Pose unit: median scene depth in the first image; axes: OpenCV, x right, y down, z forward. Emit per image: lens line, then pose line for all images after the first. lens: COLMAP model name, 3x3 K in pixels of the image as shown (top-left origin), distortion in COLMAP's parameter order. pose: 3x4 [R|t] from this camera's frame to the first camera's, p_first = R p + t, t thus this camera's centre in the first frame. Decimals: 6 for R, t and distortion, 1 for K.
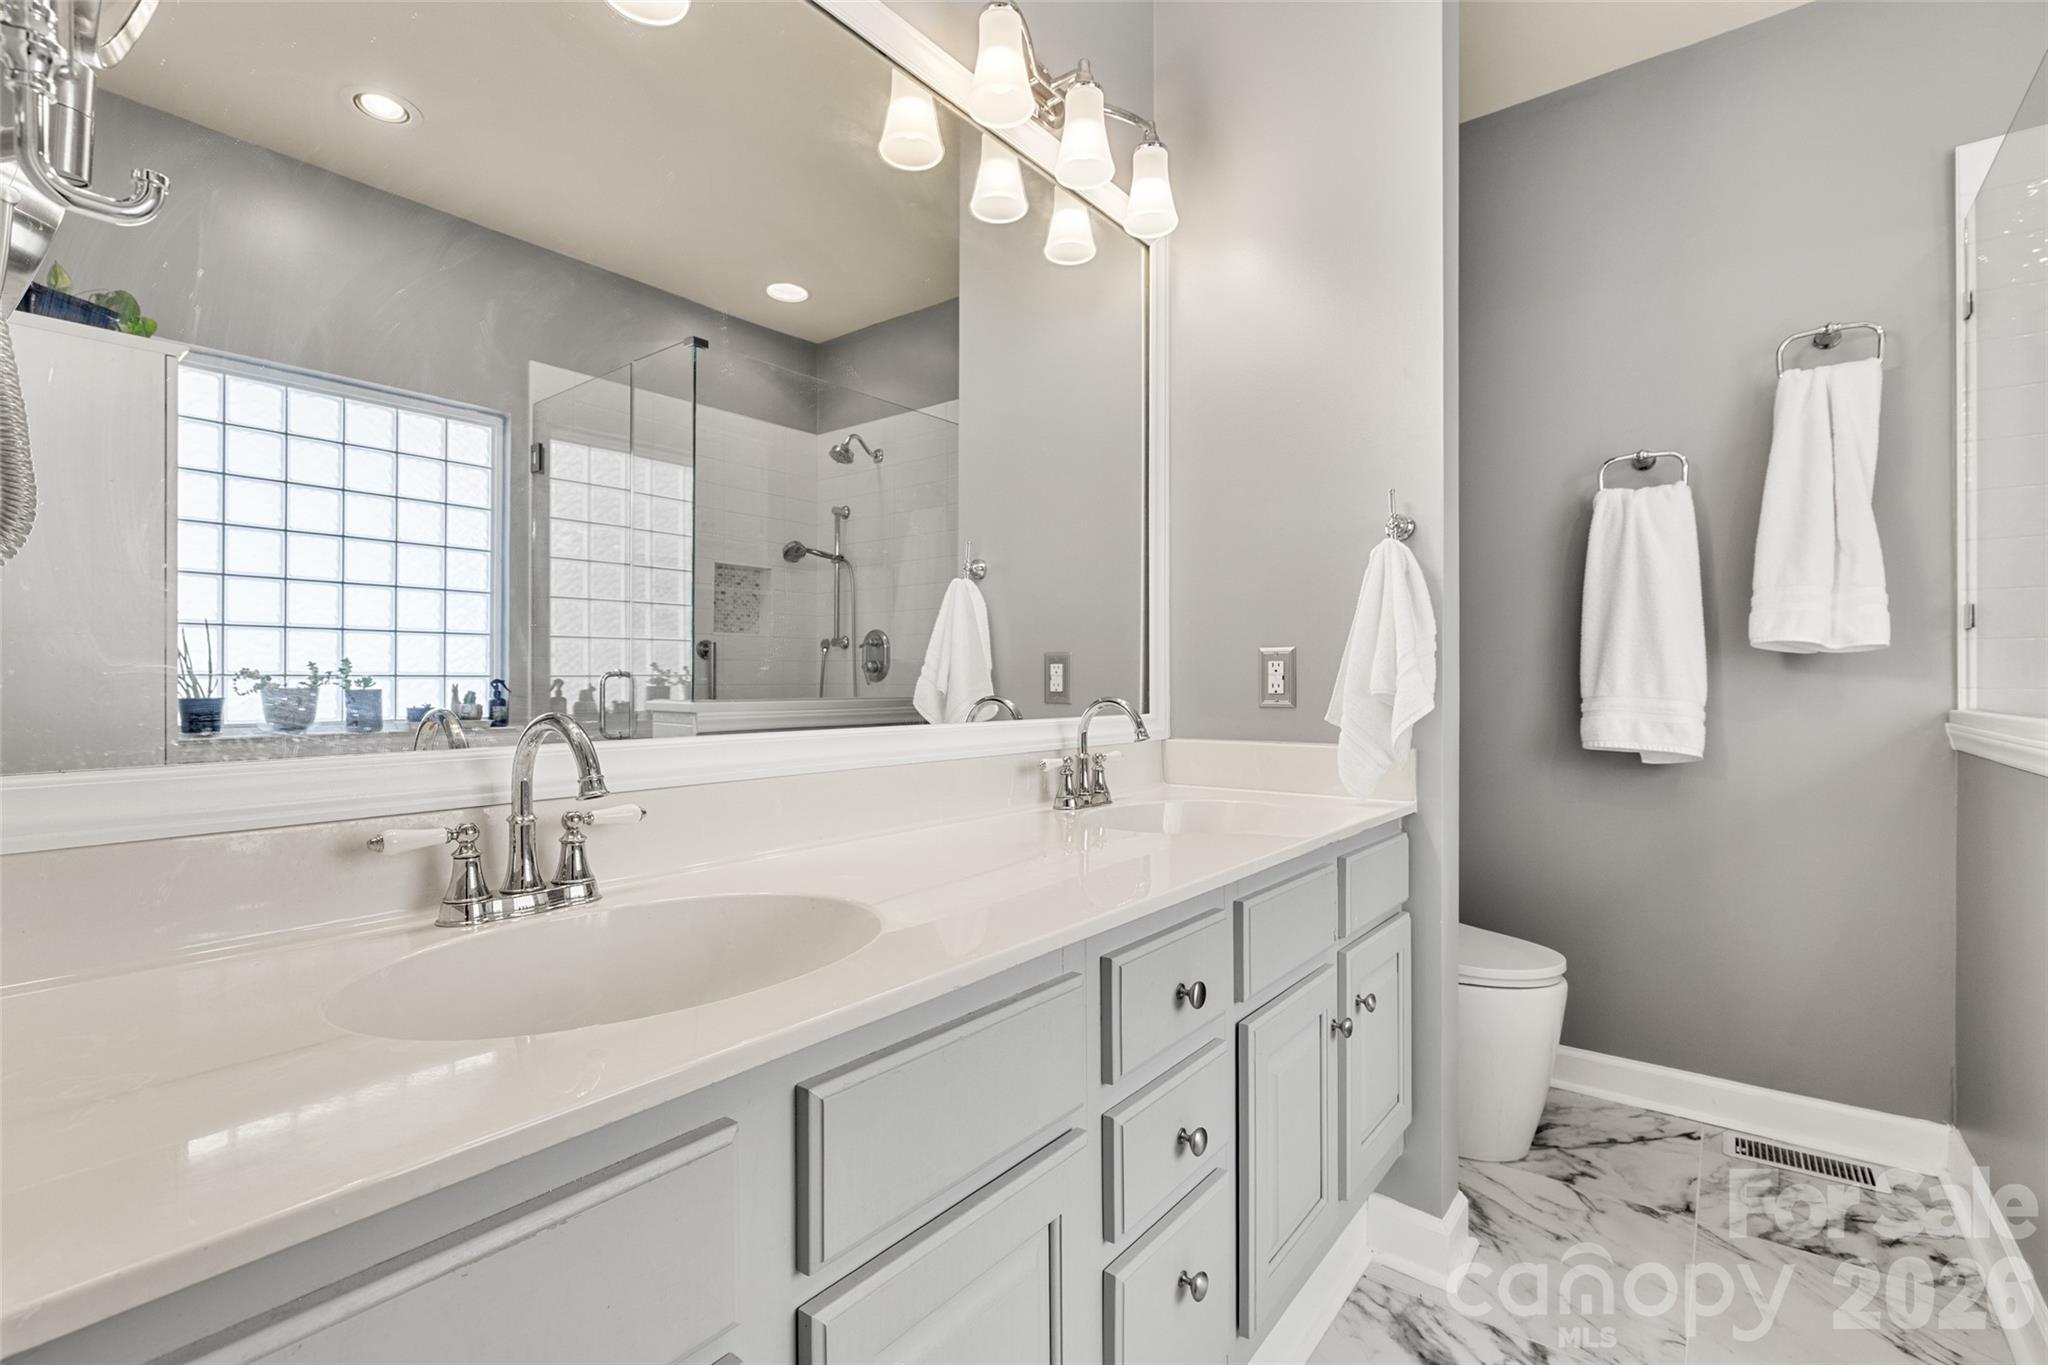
lens RADIAL K [[919.0, 0, 1024.8], [0, 919.0, 682.1], [0, 0, 1]] dist [-0.007946, -0.000376]
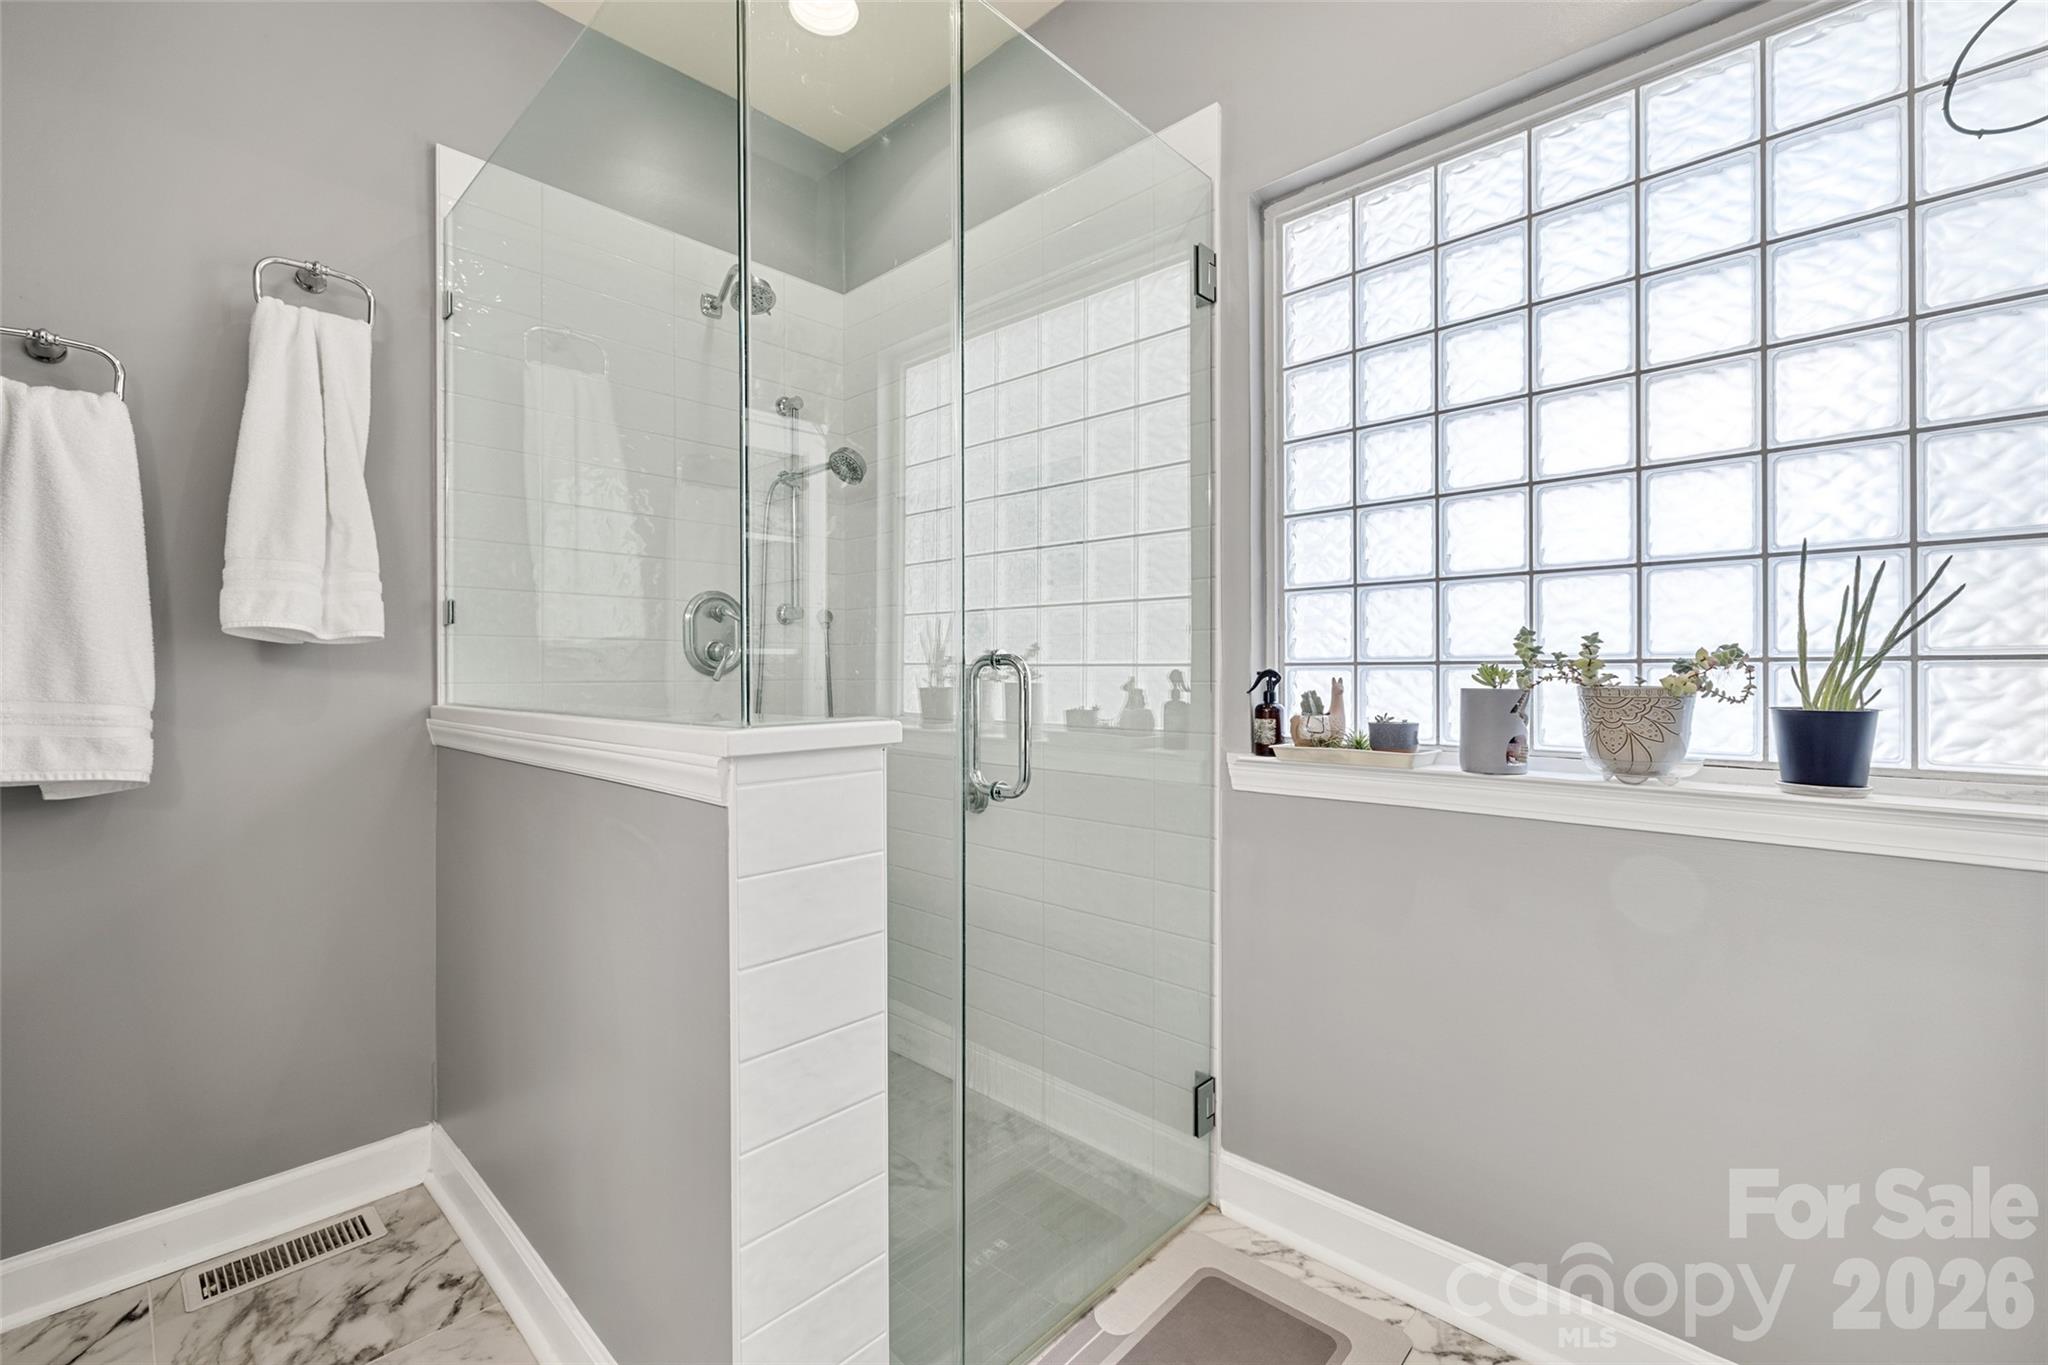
lens RADIAL K [[874.2, 0, 1024.1], [0, 874.2, 673.8], [0, 0, 1]] dist [0.002566, -0.001273]
pose [[0.100245, 0.000279, 0.994963, 0.126621], [-0.000098, 1.000000, -0.000270, -0.003540], [-0.994963, -0.000070, 0.100245, 0.253113]]
